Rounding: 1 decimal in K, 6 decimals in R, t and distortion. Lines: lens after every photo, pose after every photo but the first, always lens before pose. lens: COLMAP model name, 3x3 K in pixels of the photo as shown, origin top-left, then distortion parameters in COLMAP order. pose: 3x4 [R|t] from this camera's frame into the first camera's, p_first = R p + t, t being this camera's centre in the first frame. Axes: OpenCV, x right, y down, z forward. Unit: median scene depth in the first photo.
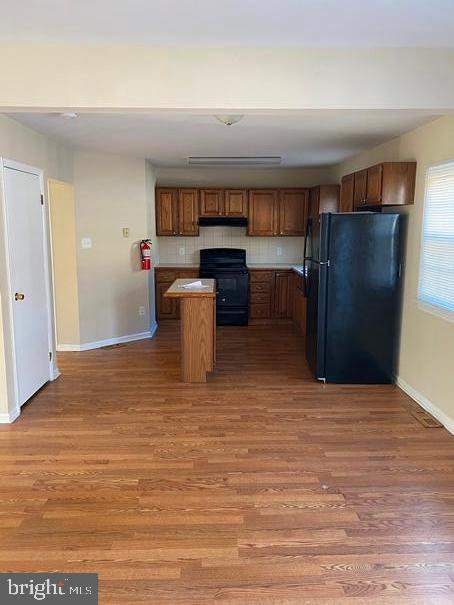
lens RADIAL K [[462.5, 0, 224.6], [0, 462.5, 305.6], [0, 0, 1]] dist [0.015482, -0.000024]
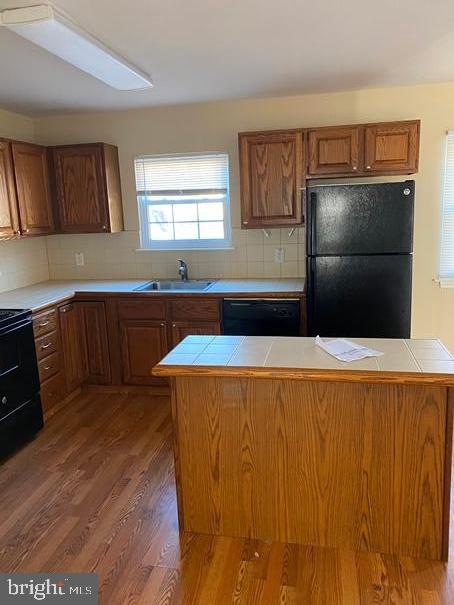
lens RADIAL K [[462.5, 0, 227.3], [0, 462.5, 301.4], [0, 0, 1]] dist [0.015482, -0.000024]
pose [[0.213274, -0.212479, 0.953607, -0.334242], [0.203644, 0.964293, 0.169315, -0.125288], [-0.955533, 0.158086, 0.248929, 0.681564]]
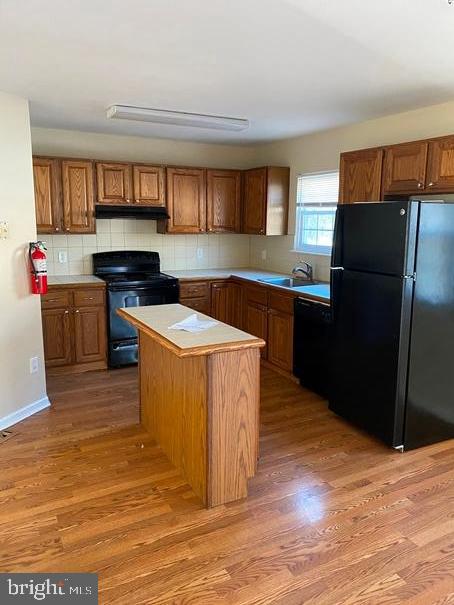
lens RADIAL K [[462.5, 0, 229.2], [0, 462.5, 297.1], [0, 0, 1]] dist [0.015482, -0.000024]
pose [[0.884256, -0.069852, 0.461748, -0.202798], [0.069409, 0.997426, 0.017968, -0.059652], [-0.461815, 0.016162, 0.886829, 0.332393]]
